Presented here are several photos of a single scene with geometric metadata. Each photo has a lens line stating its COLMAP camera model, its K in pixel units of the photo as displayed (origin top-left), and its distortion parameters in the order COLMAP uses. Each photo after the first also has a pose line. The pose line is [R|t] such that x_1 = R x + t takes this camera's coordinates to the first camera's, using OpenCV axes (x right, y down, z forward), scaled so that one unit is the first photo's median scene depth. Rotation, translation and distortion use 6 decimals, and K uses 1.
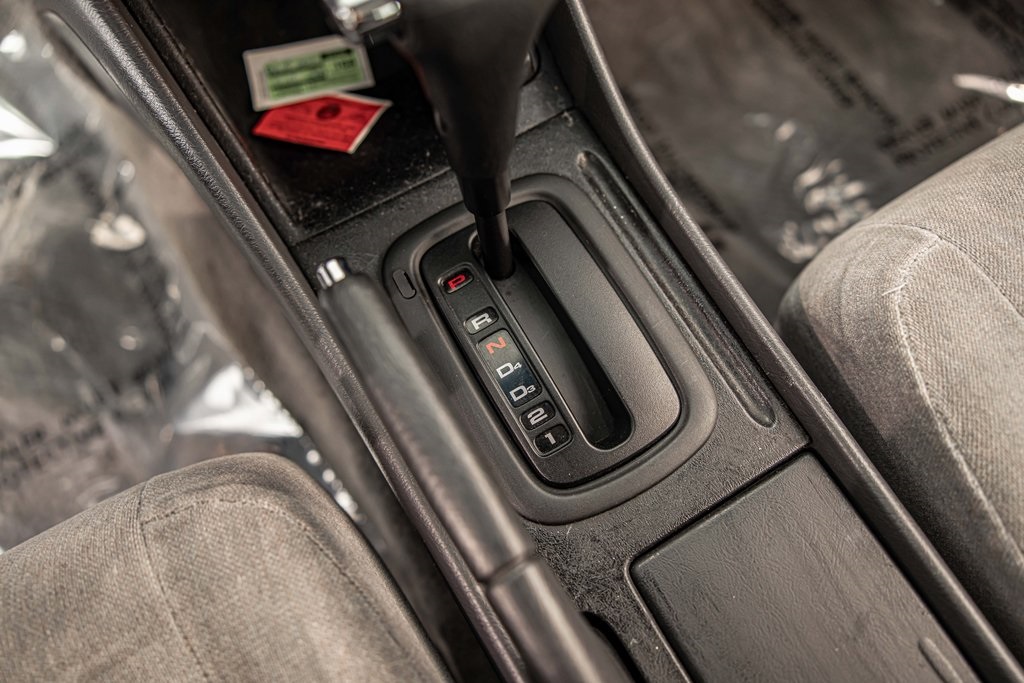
lens RADIAL K [[764.6, 0, 512.0], [0, 764.6, 341.5], [0, 0, 1]] dist [-0.005900, -0.002846]
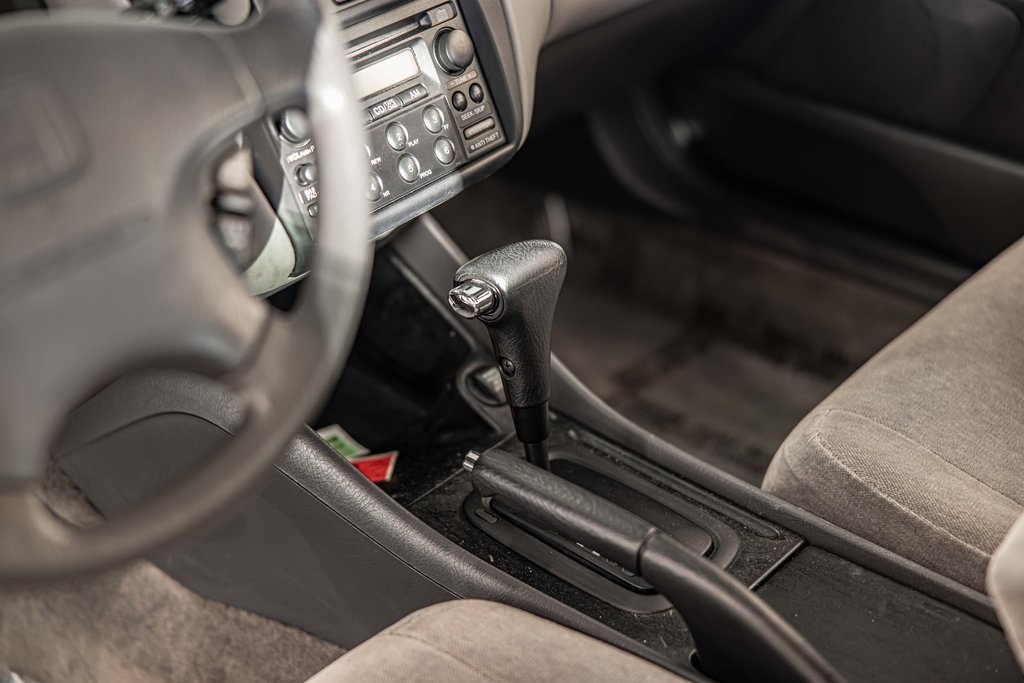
lens RADIAL K [[1789.2, 0, 489.3], [0, 1789.2, 339.4], [0, 0, 1]] dist [-0.026021, 0.052454]
pose [[0.944504, -0.170706, 0.280664, -0.822162], [0.306009, 0.767914, -0.562732, 1.236744], [-0.119463, 0.617388, 0.777535, -1.377118]]
